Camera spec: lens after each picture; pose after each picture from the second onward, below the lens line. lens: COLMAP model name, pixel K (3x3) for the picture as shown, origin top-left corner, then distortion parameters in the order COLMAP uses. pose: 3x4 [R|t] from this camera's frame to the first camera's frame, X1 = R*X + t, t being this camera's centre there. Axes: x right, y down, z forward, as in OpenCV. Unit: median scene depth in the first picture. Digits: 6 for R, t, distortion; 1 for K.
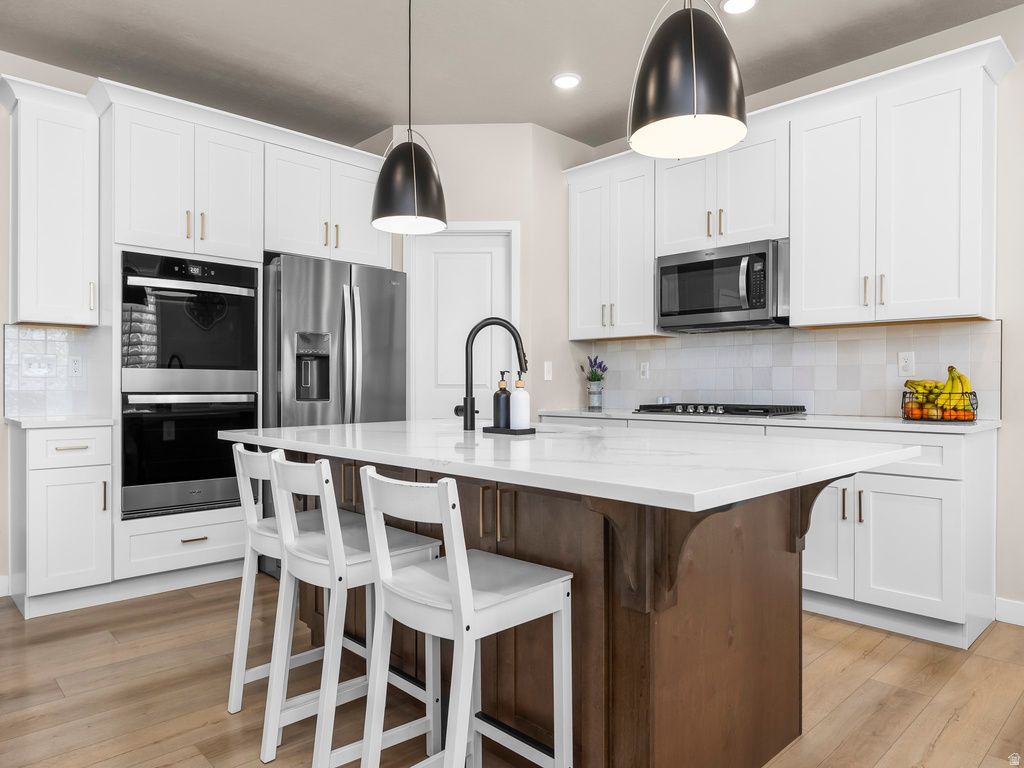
lens RADIAL K [[665.1, 0, 512.2], [0, 665.1, 390.1], [0, 0, 1]] dist [-0.003174, 0.000013]
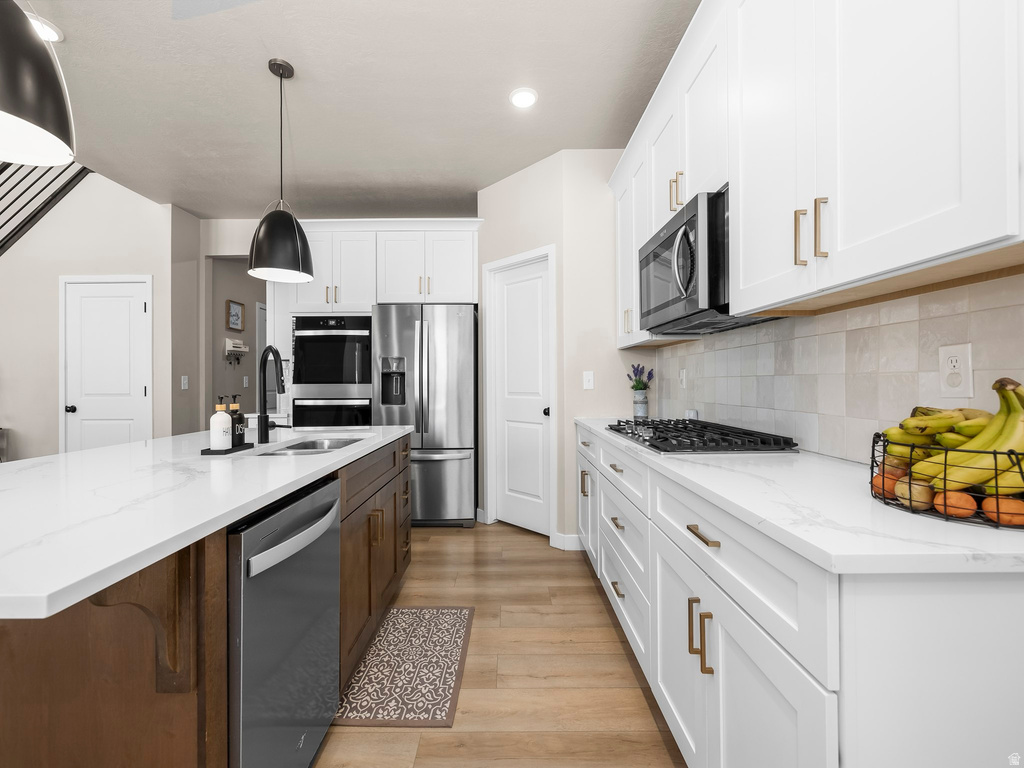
lens RADIAL K [[432.8, 0, 509.5], [0, 432.8, 379.1], [0, 0, 1]] dist [-0.002700, -0.000341]
pose [[0.721389, -0.010711, -0.692448, 0.542228], [0.005257, 0.999936, -0.009991, -0.029963], [0.692510, 0.003568, 0.721399, 0.530583]]
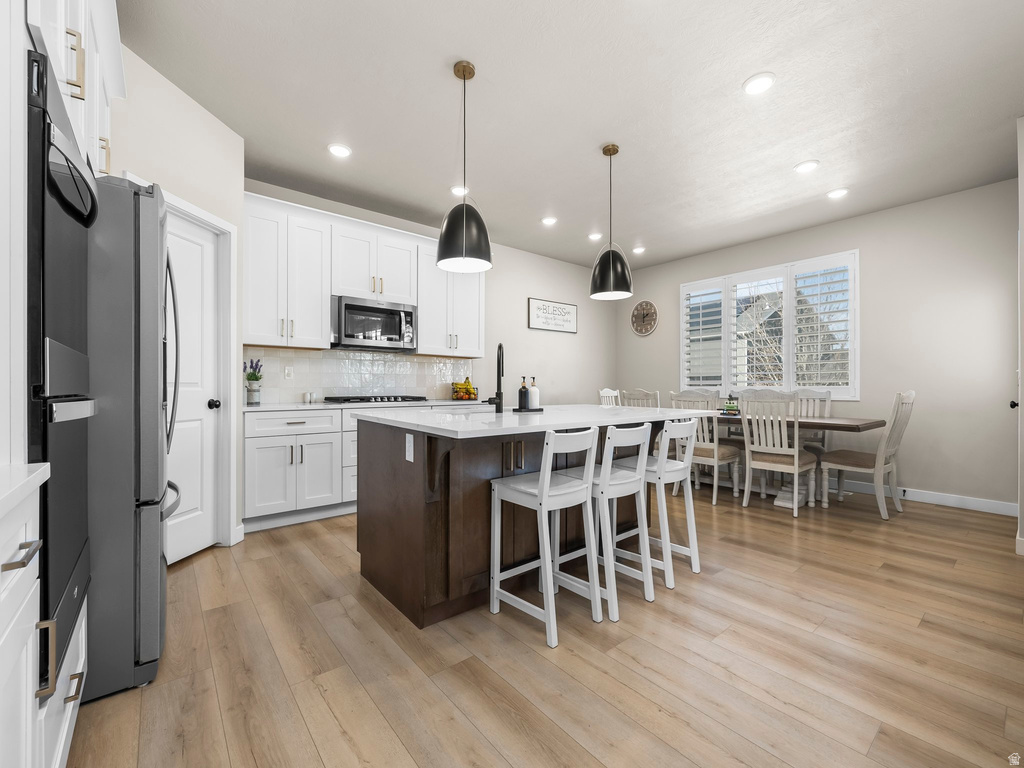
lens RADIAL K [[432.8, 0, 513.6], [0, 432.8, 382.1], [0, 0, 1]] dist [-0.002700, -0.000341]
pose [[0.066194, 0.007323, 0.997780, -0.780454], [0.004199, 0.999962, -0.007618, -0.003540], [-0.997798, 0.004694, 0.066161, 0.639270]]
